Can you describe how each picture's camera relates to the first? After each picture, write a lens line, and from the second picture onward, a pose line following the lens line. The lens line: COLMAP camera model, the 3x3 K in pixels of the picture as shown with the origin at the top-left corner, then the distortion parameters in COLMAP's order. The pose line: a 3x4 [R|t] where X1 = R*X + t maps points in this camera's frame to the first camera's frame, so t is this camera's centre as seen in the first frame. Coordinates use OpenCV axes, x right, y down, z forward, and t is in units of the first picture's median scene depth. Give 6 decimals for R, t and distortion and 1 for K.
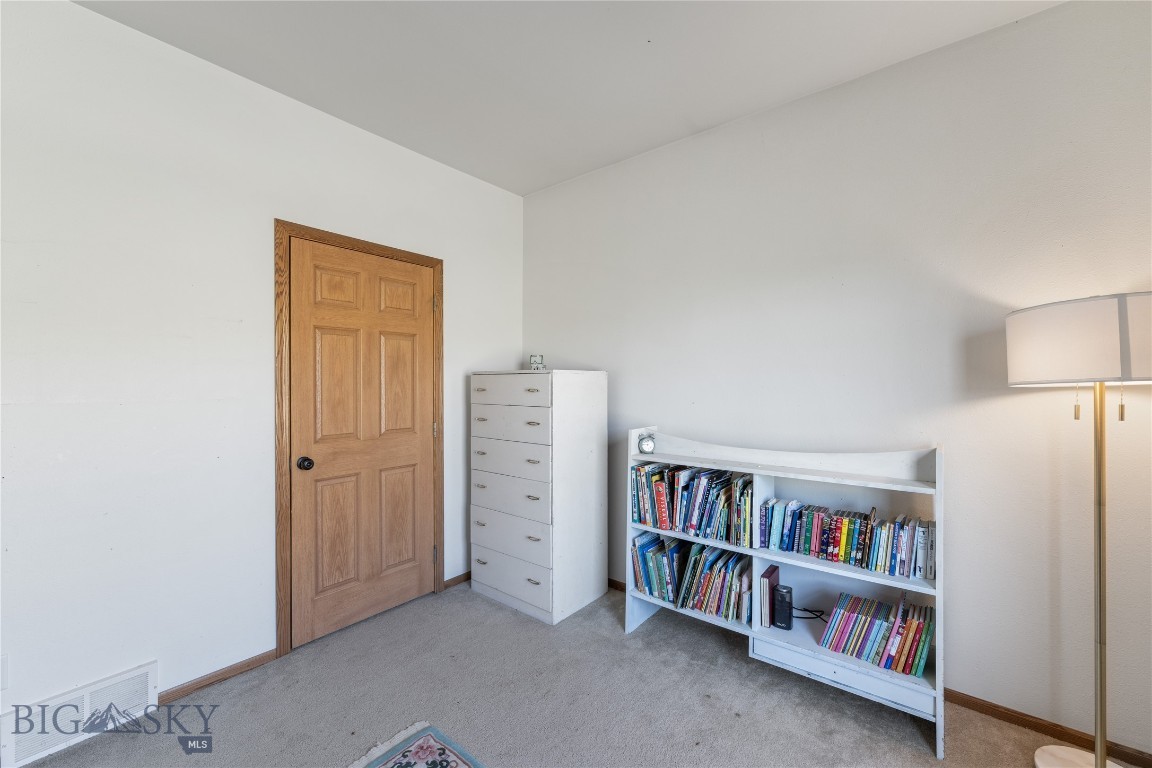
lens RADIAL K [[465.7, 0, 568.6], [0, 465.7, 385.3], [0, 0, 1]] dist [-0.002950, 0.000050]
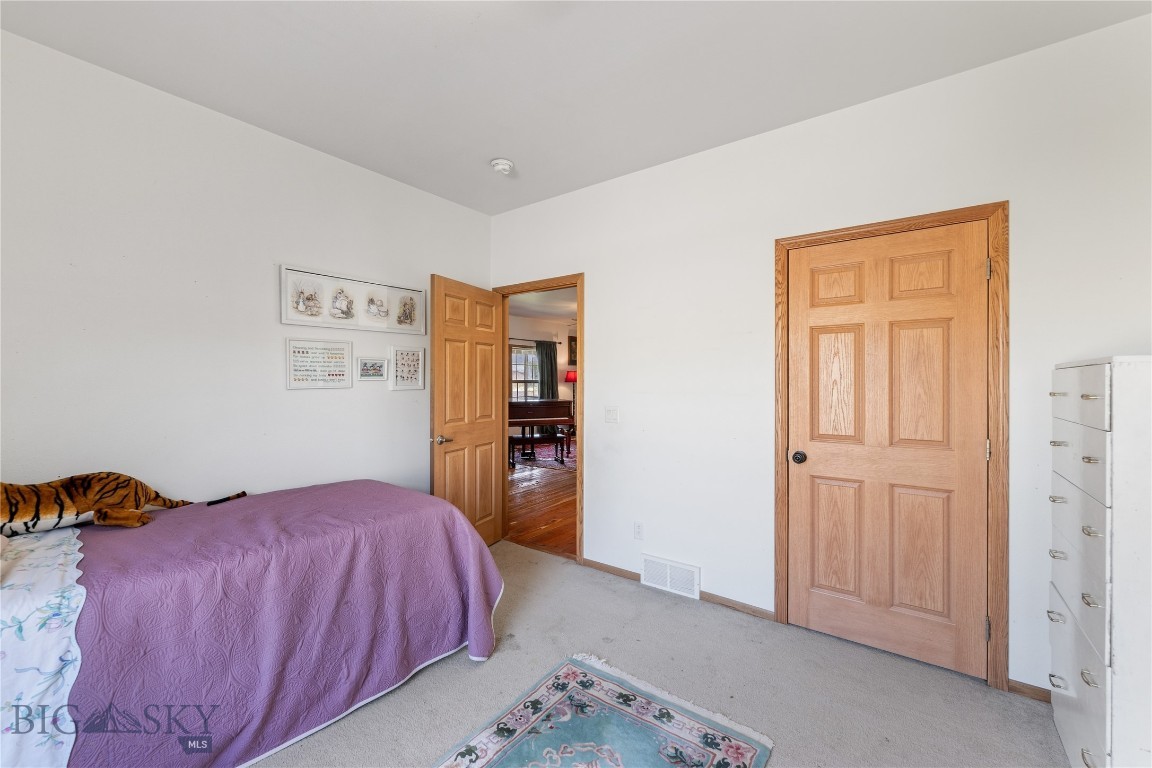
lens RADIAL K [[465.7, 0, 575.2], [0, 465.7, 382.2], [0, 0, 1]] dist [-0.002950, 0.000050]
pose [[0.031791, 0.004334, -0.999485, 0.457607], [-0.006312, 0.999972, 0.004135, -0.005693], [0.999475, 0.006177, 0.031818, 0.422595]]
